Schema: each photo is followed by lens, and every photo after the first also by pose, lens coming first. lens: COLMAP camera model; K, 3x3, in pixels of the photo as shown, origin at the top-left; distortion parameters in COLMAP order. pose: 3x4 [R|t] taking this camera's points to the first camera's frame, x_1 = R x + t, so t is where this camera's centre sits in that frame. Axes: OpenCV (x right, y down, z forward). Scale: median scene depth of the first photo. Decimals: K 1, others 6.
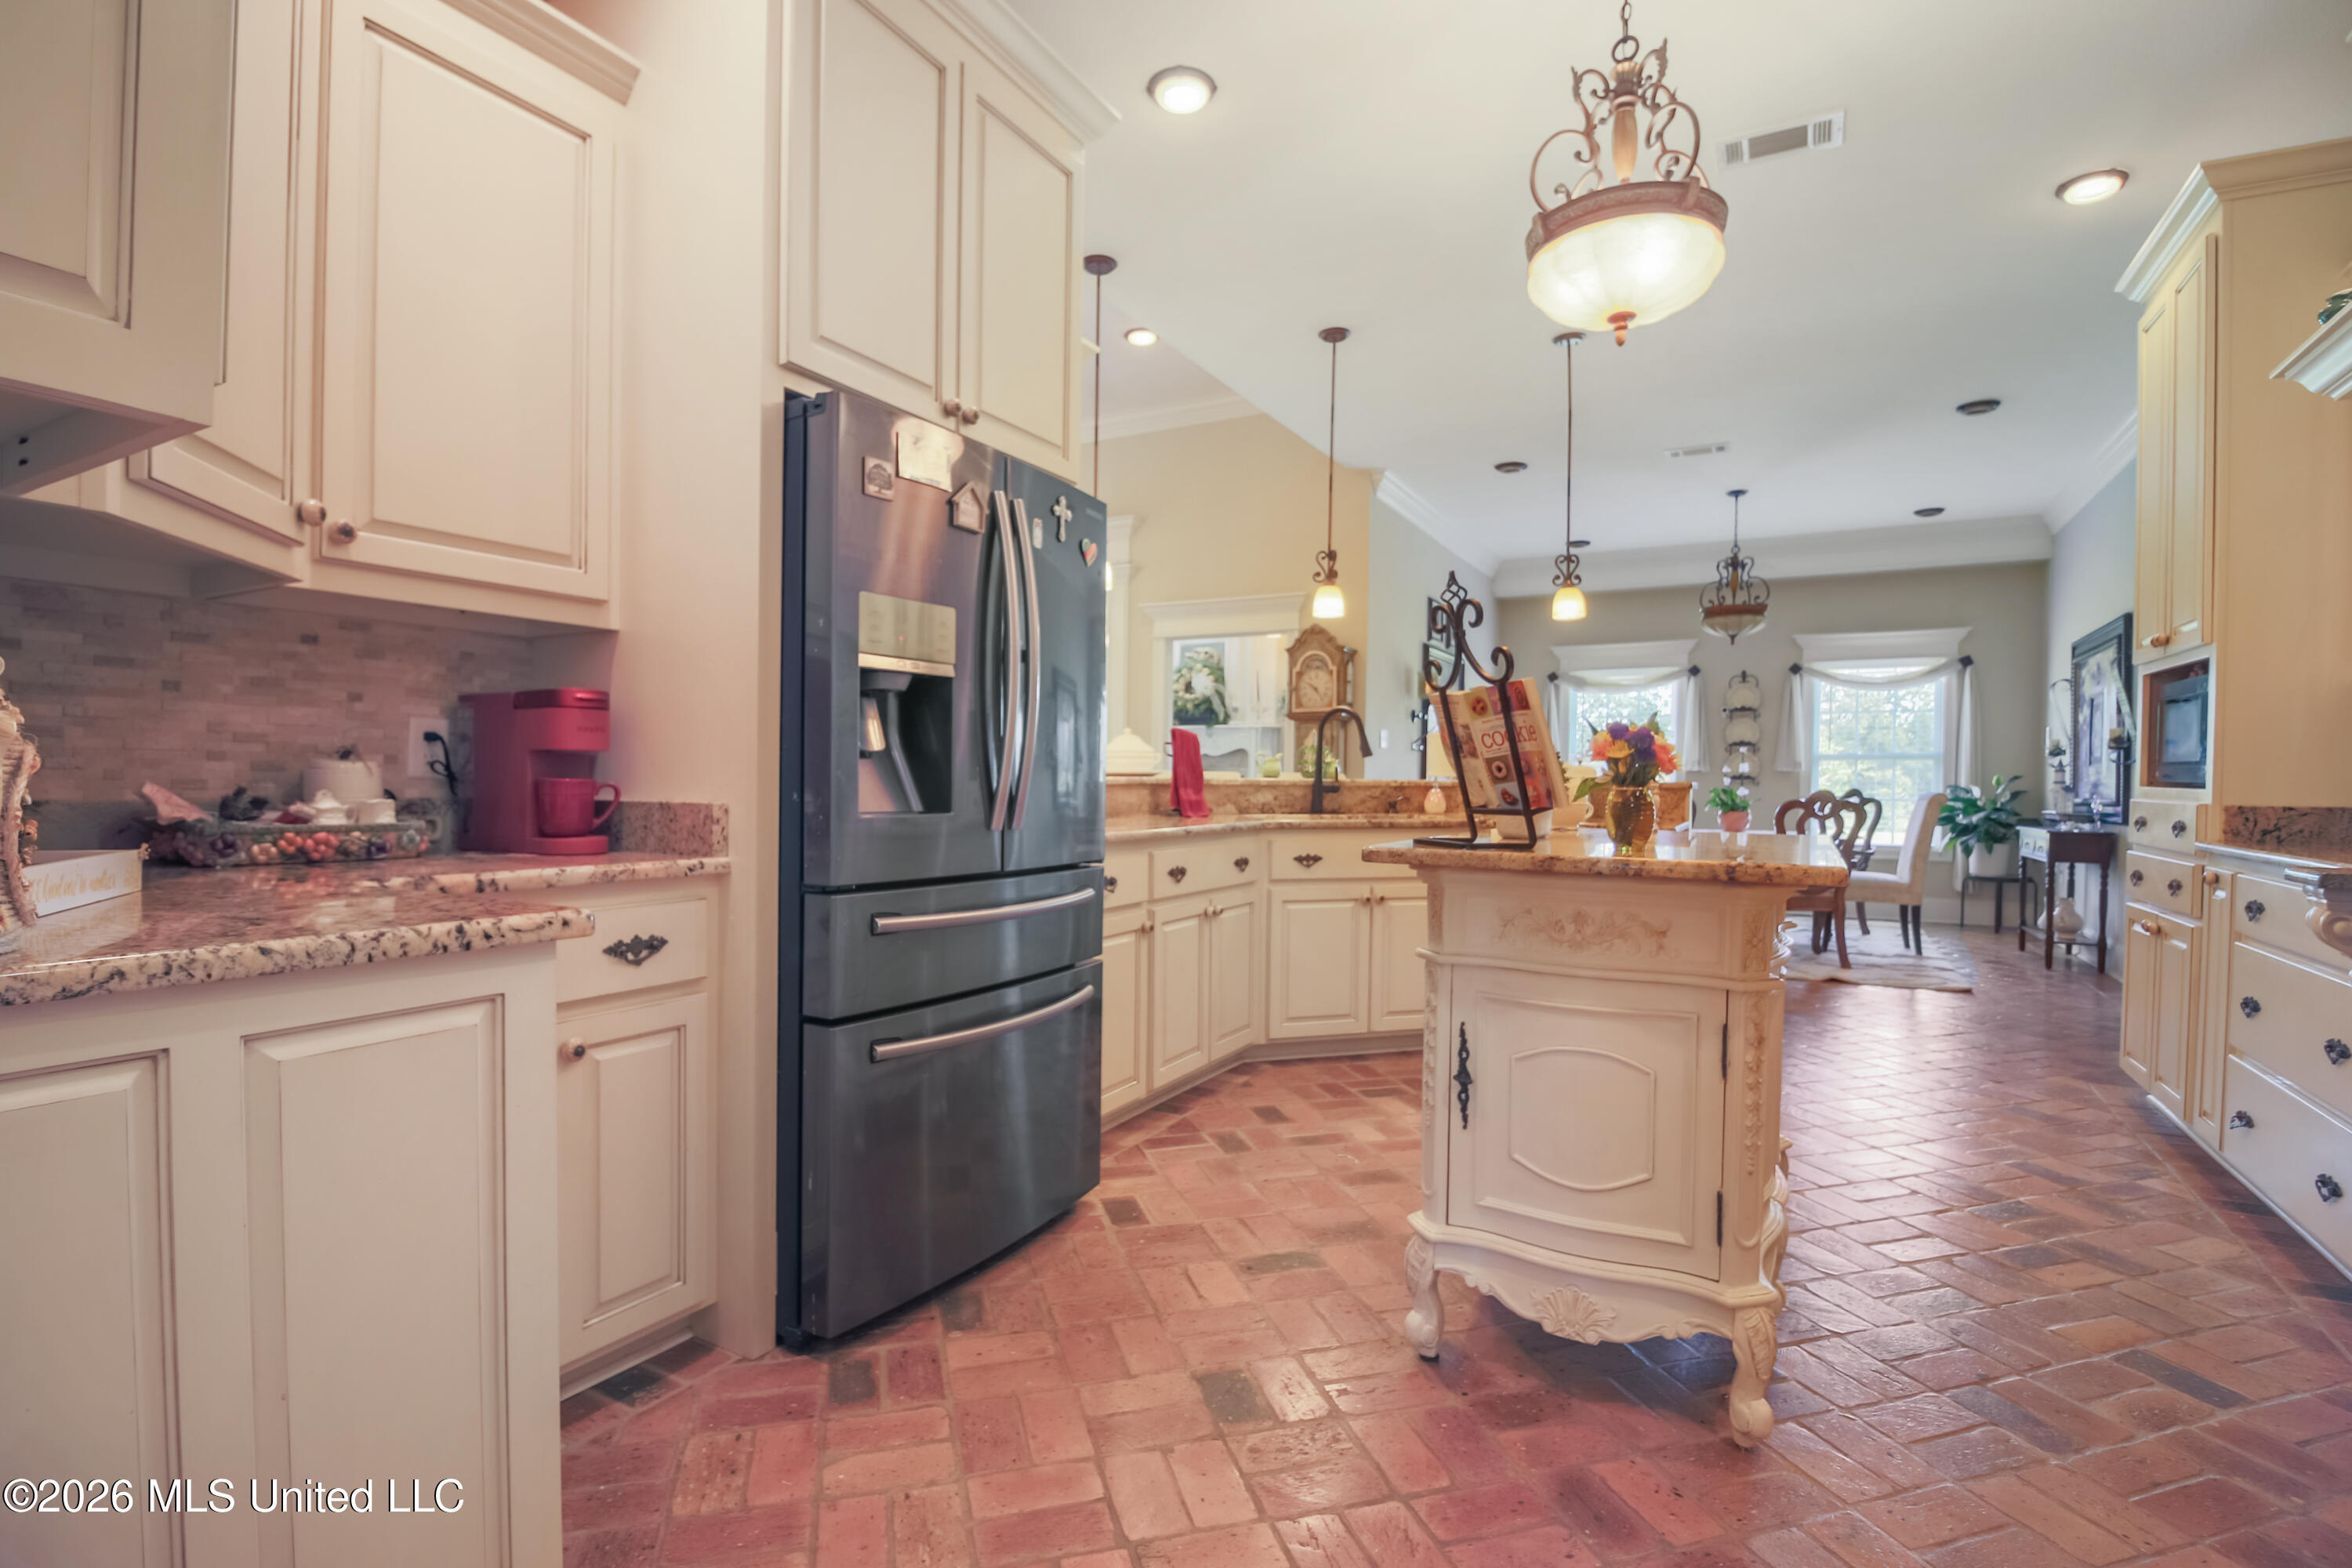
lens RADIAL K [[1097.3, 0, 1168.4], [0, 1097.3, 790.3], [0, 0, 1]] dist [-0.020713, -0.001497]
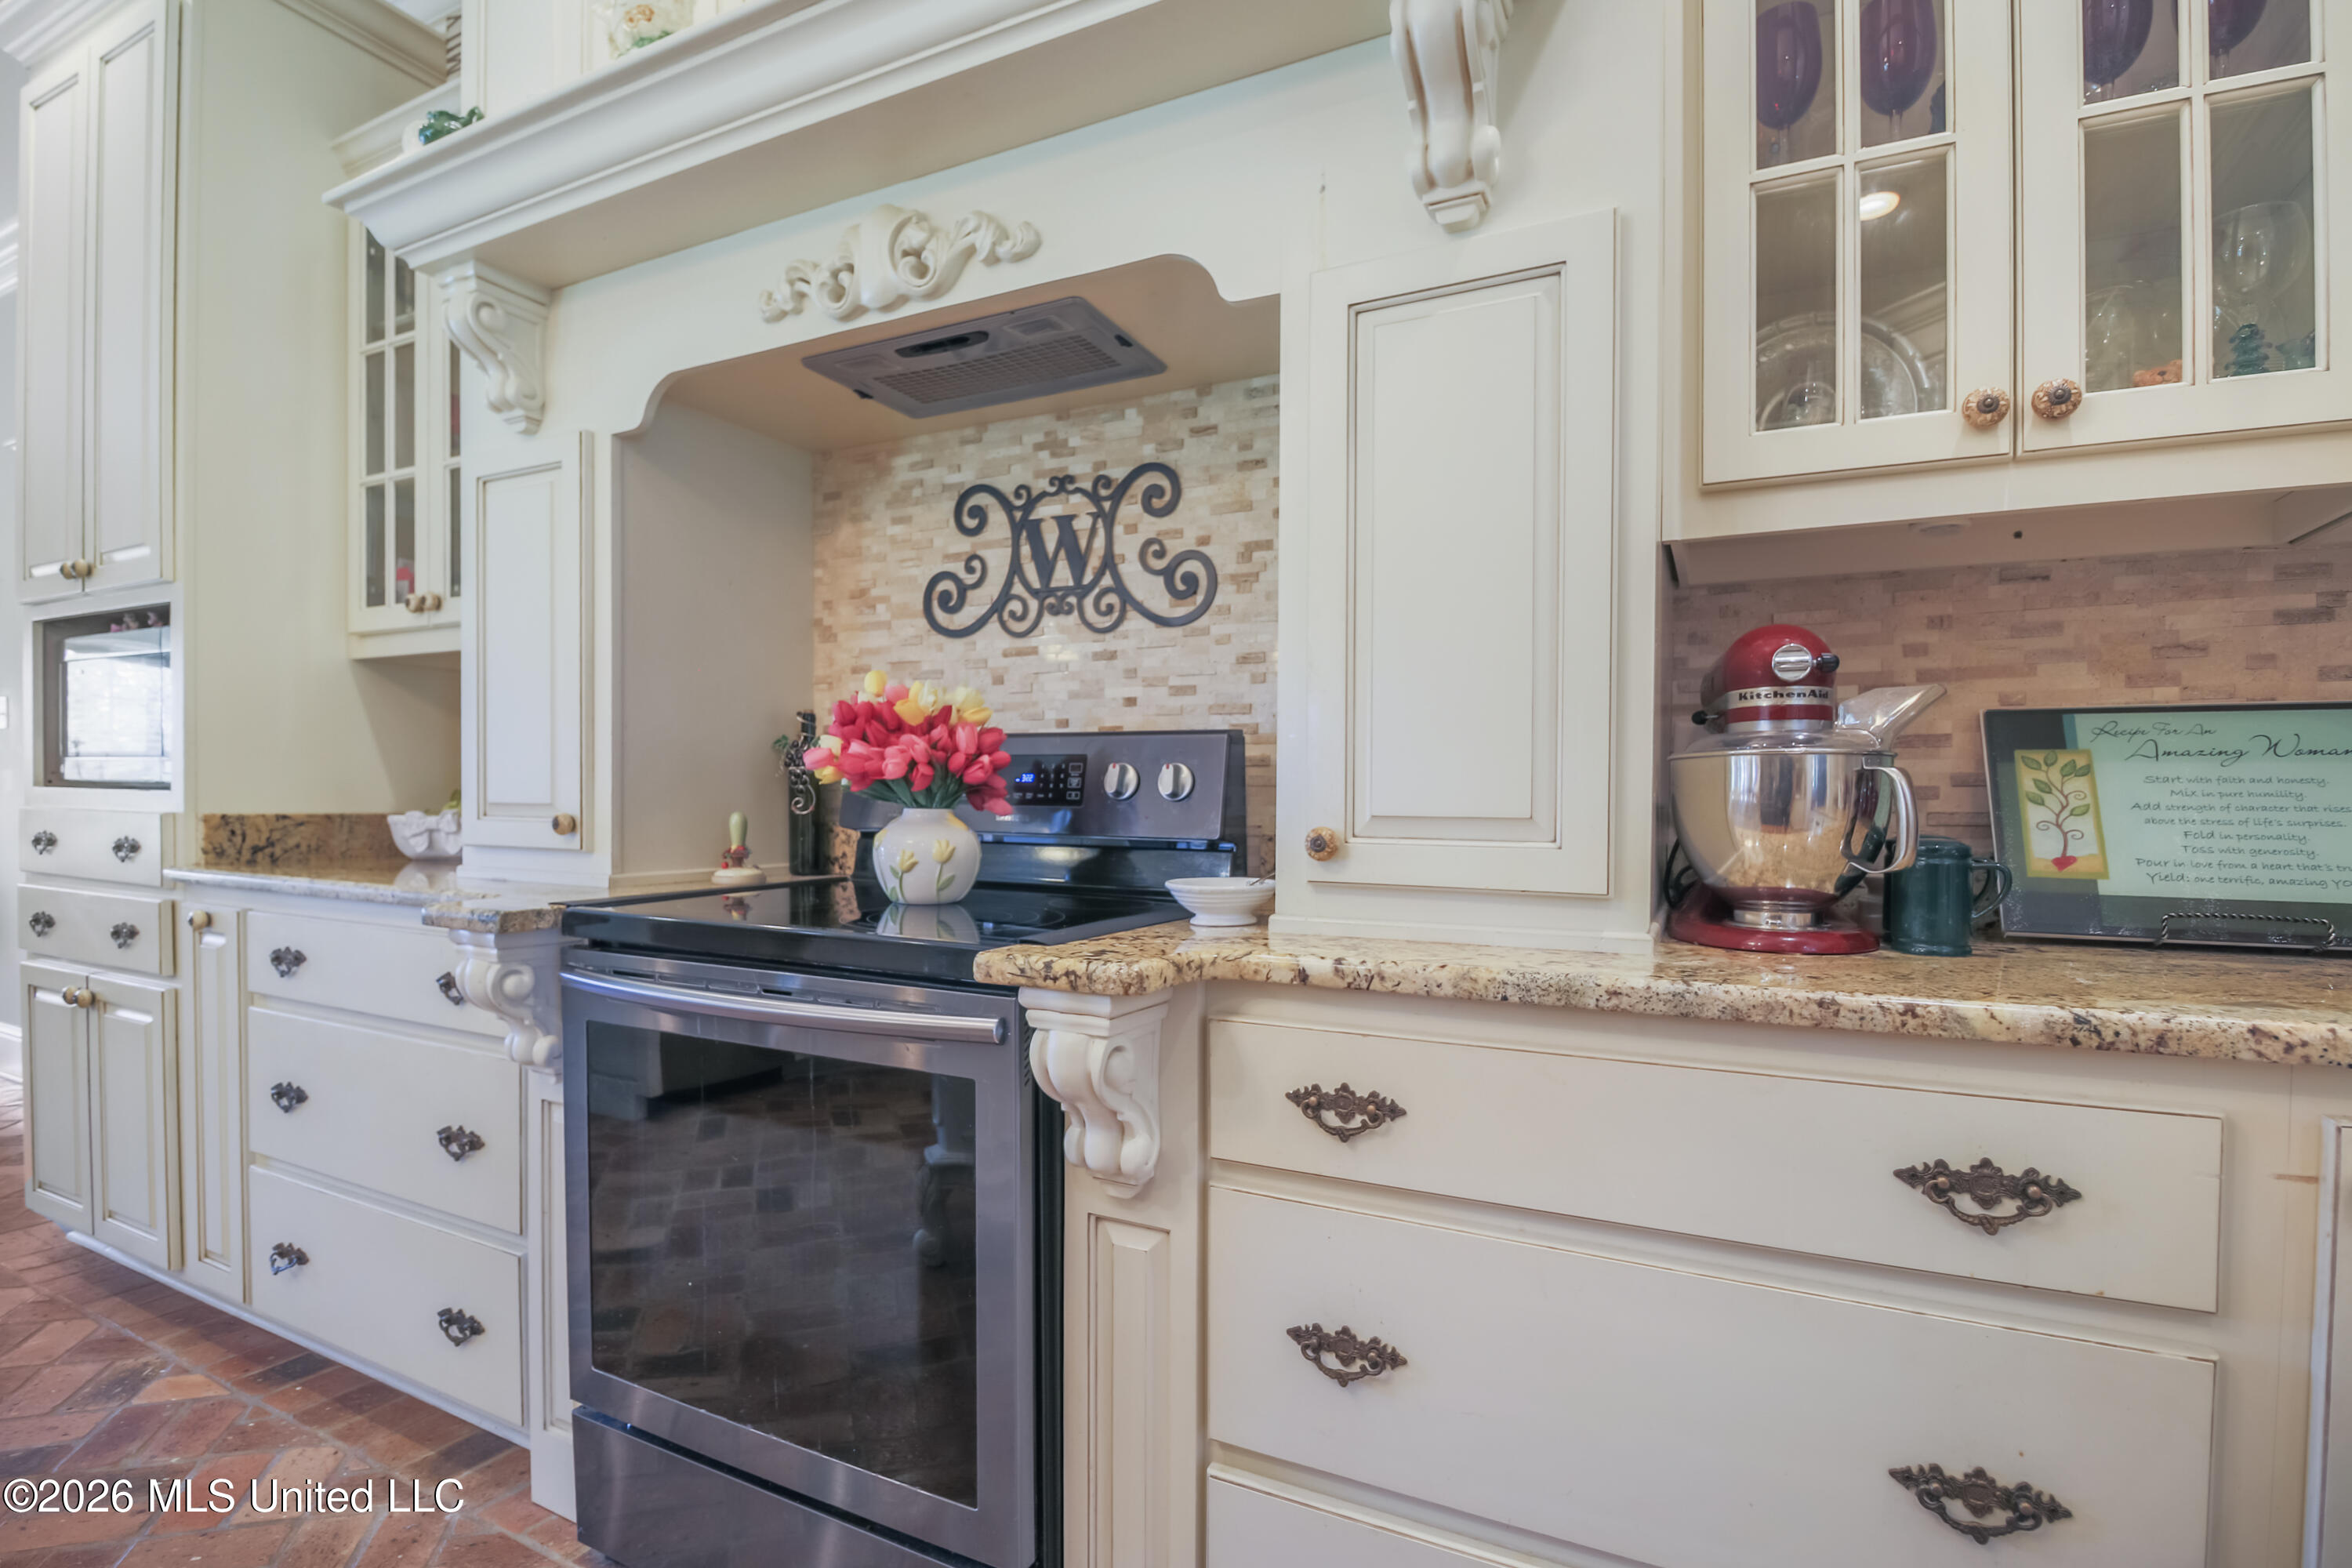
lens RADIAL K [[1097.3, 0, 1199.8], [0, 1097.3, 835.6], [0, 0, 1]] dist [-0.020713, -0.001497]
pose [[-0.067070, -0.041192, 0.996898, 0.233576], [-0.001046, 0.999150, 0.041214, -0.001855], [-0.997748, 0.001722, -0.067056, 0.398094]]
